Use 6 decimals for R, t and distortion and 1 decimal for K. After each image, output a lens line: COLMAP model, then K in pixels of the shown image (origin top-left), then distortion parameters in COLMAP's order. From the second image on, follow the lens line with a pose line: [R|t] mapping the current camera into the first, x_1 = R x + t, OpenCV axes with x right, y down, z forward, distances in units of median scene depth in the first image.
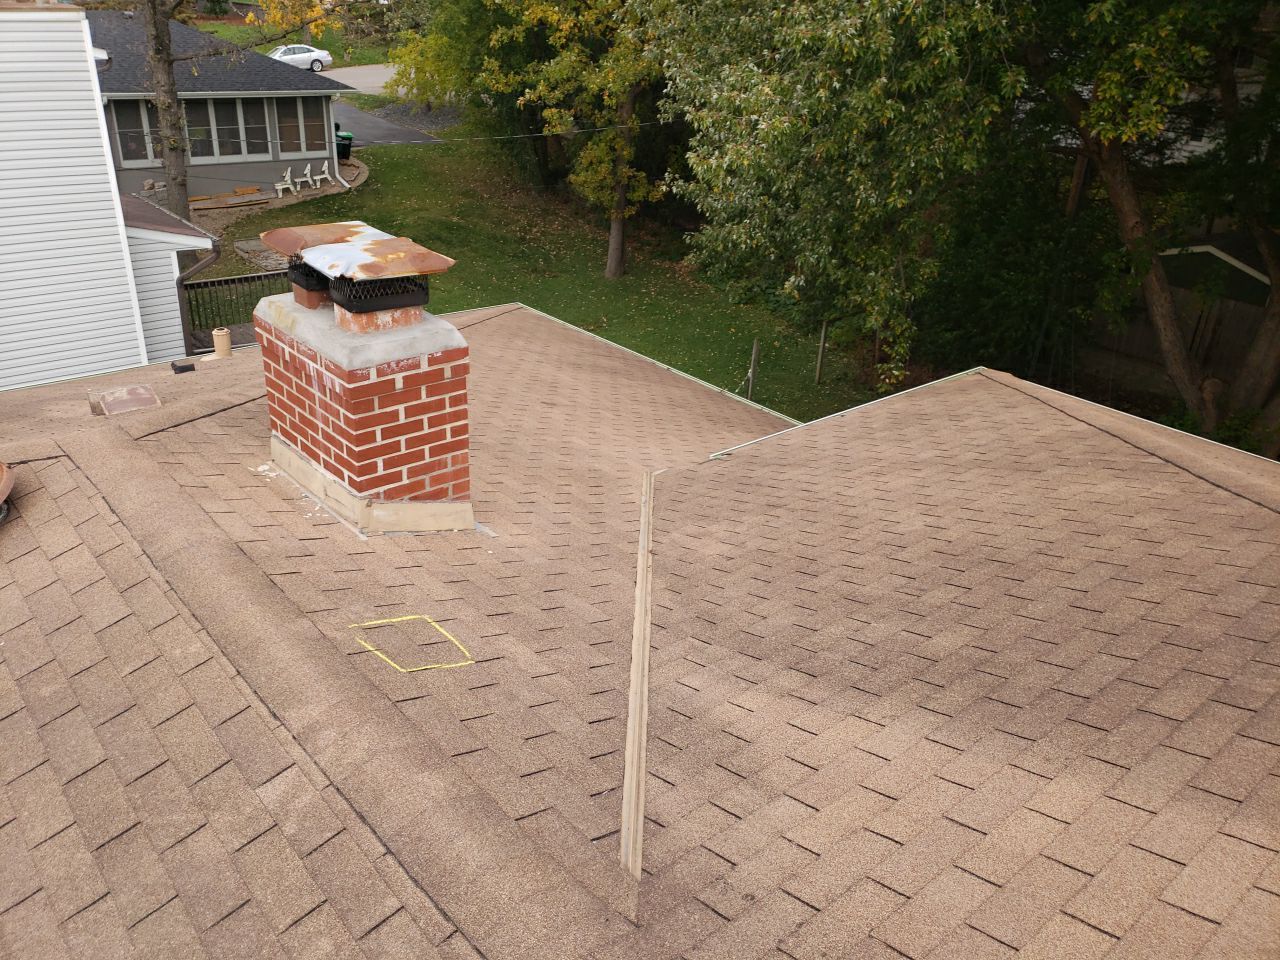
lens RADIAL K [[998.5, 0, 649.0], [0, 998.5, 477.2], [0, 0, 1]] dist [0.053662, -0.099972]
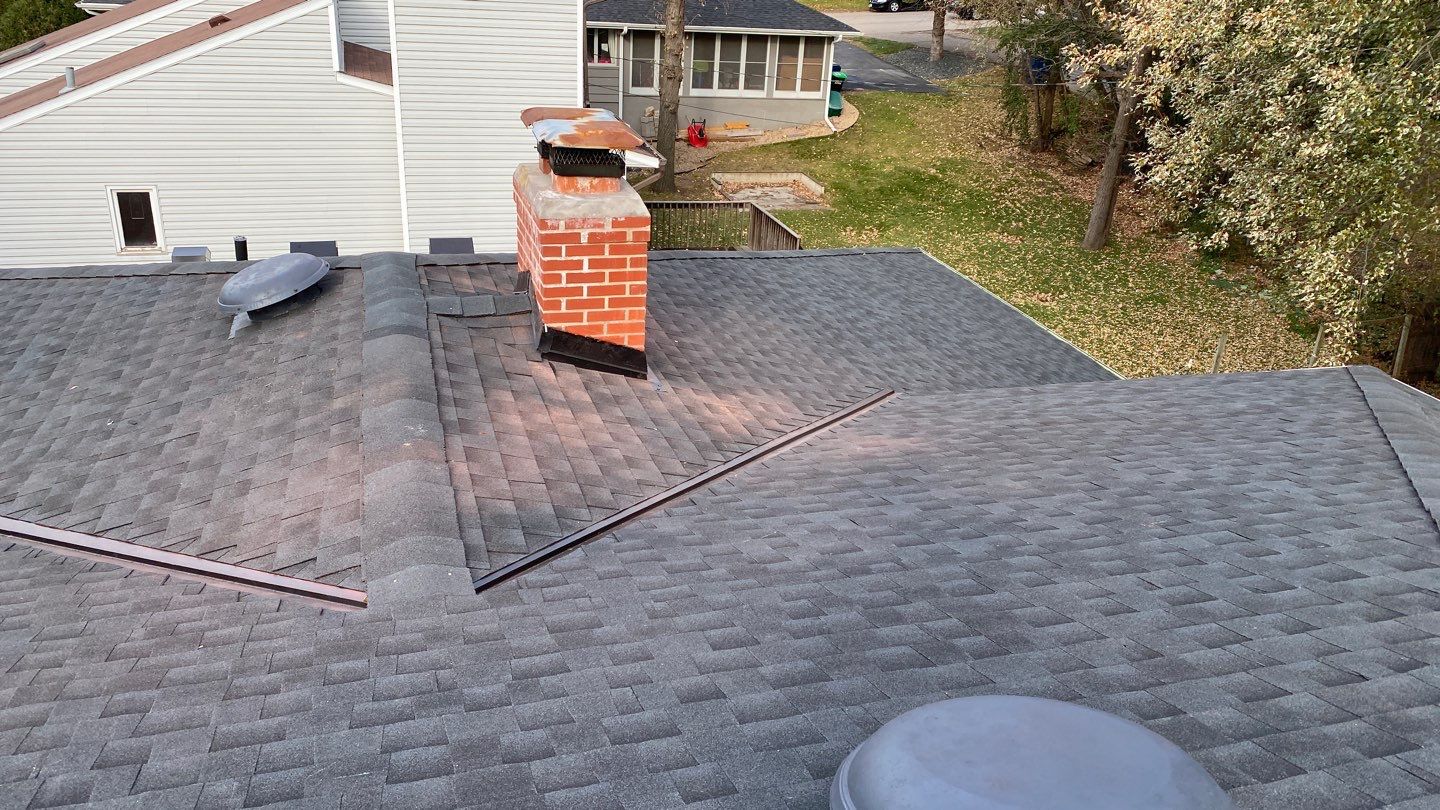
lens RADIAL K [[1103.2, 0, 718.7], [0, 1103.2, 409.6], [0, 0, 1]] dist [0.098171, -0.130119]
pose [[0.908482, 0.171171, -0.381263, 0.401926], [-0.189412, 0.981841, -0.010531, 0.084929], [0.372537, 0.081783, 0.924407, -0.145947]]
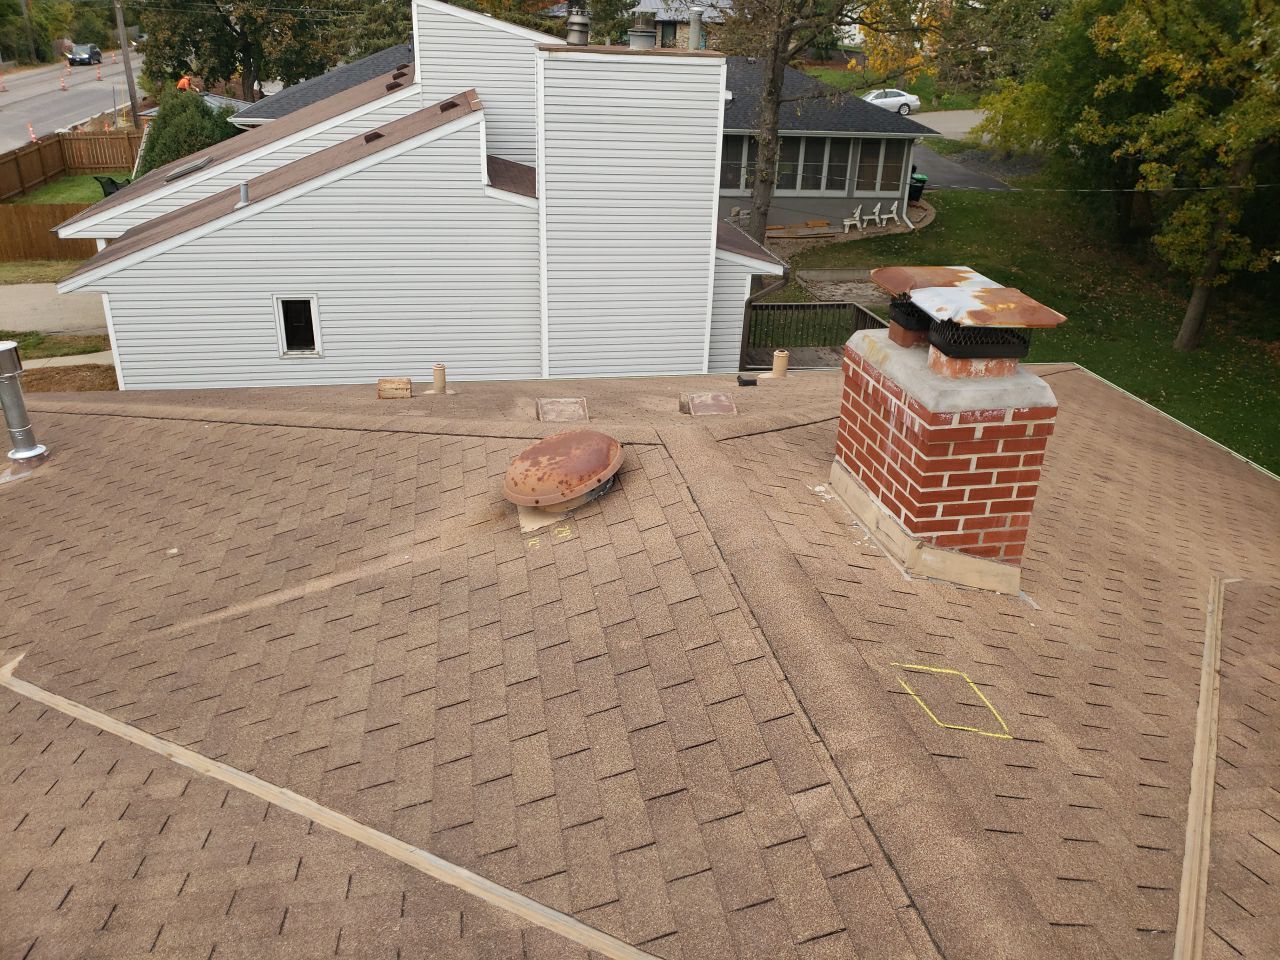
lens RADIAL K [[998.5, 0, 649.0], [0, 998.5, 477.2], [0, 0, 1]] dist [0.053662, -0.099972]
pose [[0.864818, 0.194195, -0.463010, -0.058998], [-0.211789, 0.977211, 0.014276, 0.002399], [0.455231, 0.085714, 0.886238, -0.012261]]
